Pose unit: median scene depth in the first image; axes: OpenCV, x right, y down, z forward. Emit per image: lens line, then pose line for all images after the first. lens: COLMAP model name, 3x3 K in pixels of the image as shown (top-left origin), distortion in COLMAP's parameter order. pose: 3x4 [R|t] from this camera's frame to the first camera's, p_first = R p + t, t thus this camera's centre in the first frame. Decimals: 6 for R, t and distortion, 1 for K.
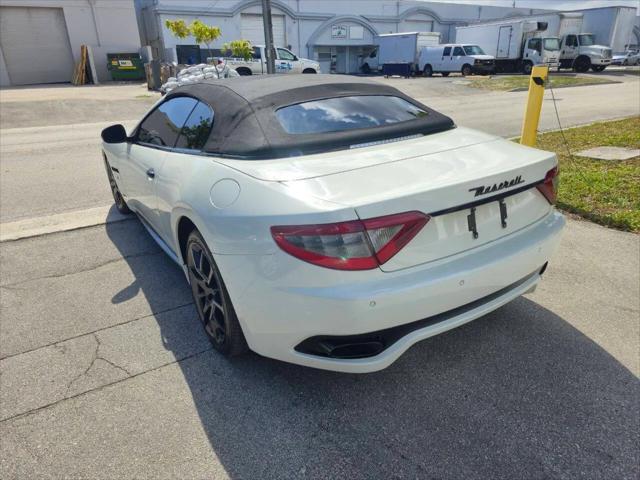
lens RADIAL K [[425.0, 0, 323.2], [0, 425.0, 236.1], [0, 0, 1]] dist [0.039116, -0.031867]
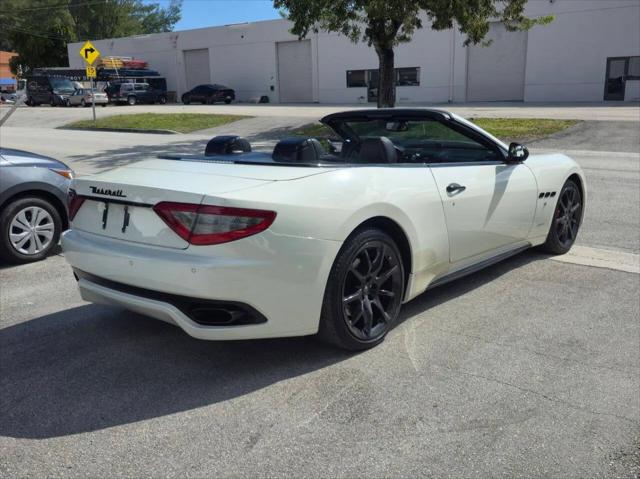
lens RADIAL K [[638.9, 0, 320.0], [0, 638.9, 239.5], [0, 0, 1]] dist [0.068888, -0.085807]
pose [[0.265301, 0.232264, -0.935772, 0.238745], [-0.345865, 0.928882, 0.132497, -0.045516], [0.899996, 0.288500, 0.326766, 0.096155]]
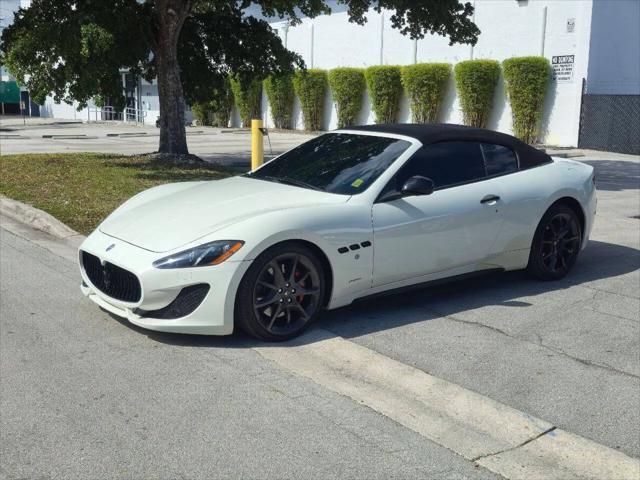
lens RADIAL K [[757.7, 0, 320.4], [0, 757.7, 228.3], [0, 0, 1]] dist [0.074371, -0.019416]
pose [[-0.085356, -0.135112, 0.987147, -0.404338], [0.363011, 0.918446, 0.157098, -0.093896], [-0.927867, 0.371755, -0.029348, 0.247750]]
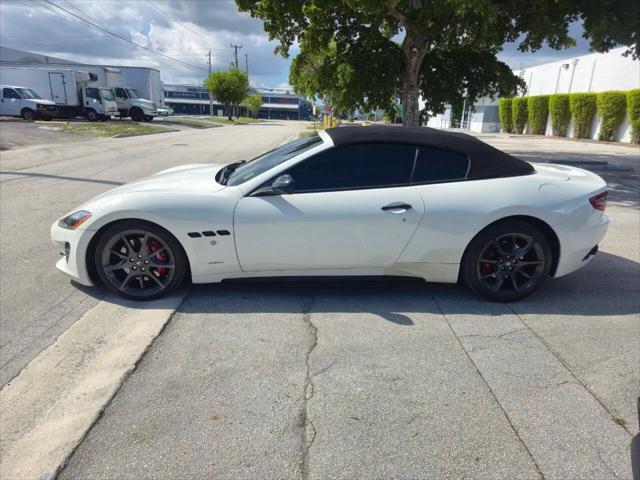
lens RADIAL K [[425.0, 0, 323.2], [0, 425.0, 236.1], [0, 0, 1]] dist [0.039116, -0.031867]
pose [[0.509961, -0.198450, 0.836993, -0.241390], [0.280599, 0.958177, 0.056220, -0.030686], [-0.813144, 0.206189, 0.544318, 0.087946]]
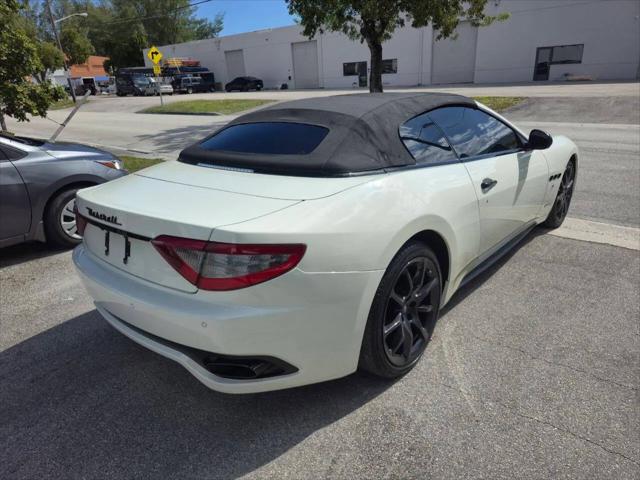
lens RADIAL K [[429.8, 0, 320.0], [0, 429.8, 240.0], [0, 0, 1]] dist [0.019768, -0.003298]
pose [[0.259565, 0.345744, -0.901713, 0.152934], [-0.321420, 0.911412, 0.256940, -0.051045], [0.910667, 0.223136, 0.347700, 0.110852]]
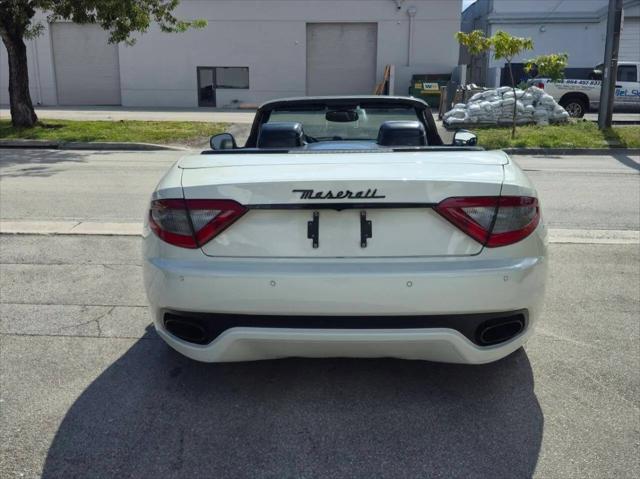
lens RADIAL K [[638.9, 0, 320.0], [0, 638.9, 239.5], [0, 0, 1]] dist [0.068888, -0.085807]
pose [[0.807615, 0.153002, -0.569516, 0.115675], [-0.238527, 0.967982, -0.078197, 0.009440], [0.539317, 0.198998, 0.818253, -0.013810]]
